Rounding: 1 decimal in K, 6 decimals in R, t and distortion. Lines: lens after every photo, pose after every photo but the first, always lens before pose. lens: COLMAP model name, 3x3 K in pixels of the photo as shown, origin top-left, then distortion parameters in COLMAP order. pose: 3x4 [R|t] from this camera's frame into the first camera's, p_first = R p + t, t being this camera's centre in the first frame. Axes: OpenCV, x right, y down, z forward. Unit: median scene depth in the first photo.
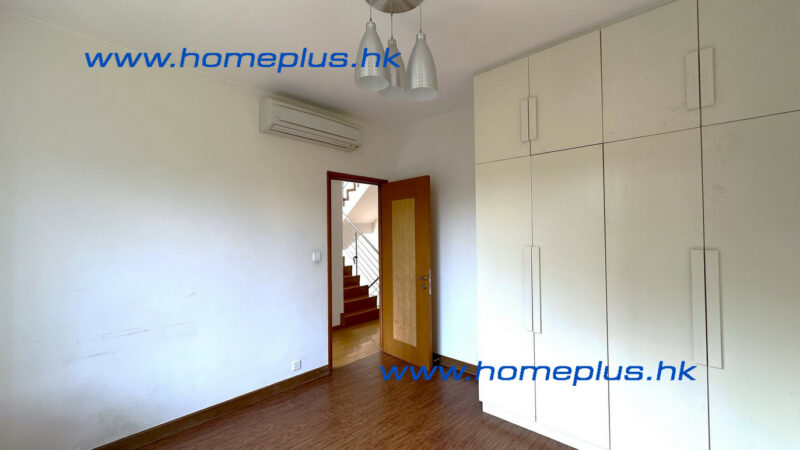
lens RADIAL K [[336.4, 0, 402.1], [0, 336.4, 224.1], [0, 0, 1]] dist [-0.012583, -0.000161]
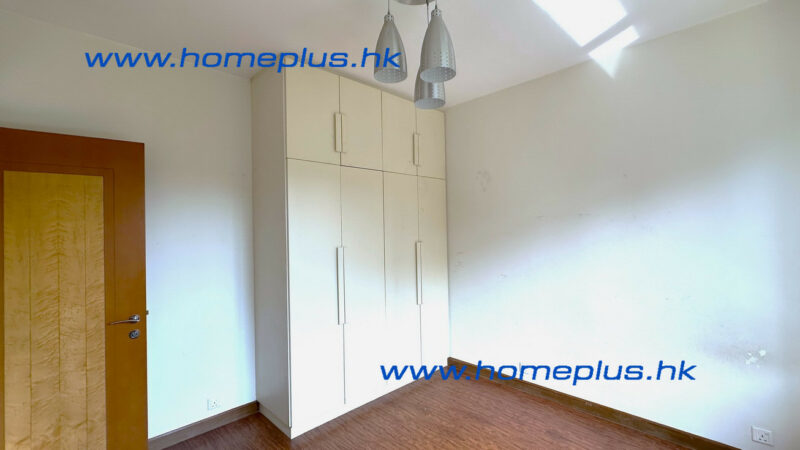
lens RADIAL K [[336.4, 0, 402.1], [0, 336.4, 224.1], [0, 0, 1]] dist [-0.012583, -0.000161]
pose [[0.026402, 0.025584, 0.999324, -0.479435], [0.001752, 0.999670, -0.025639, 0.012811], [-0.999650, 0.002427, 0.026349, 0.508985]]
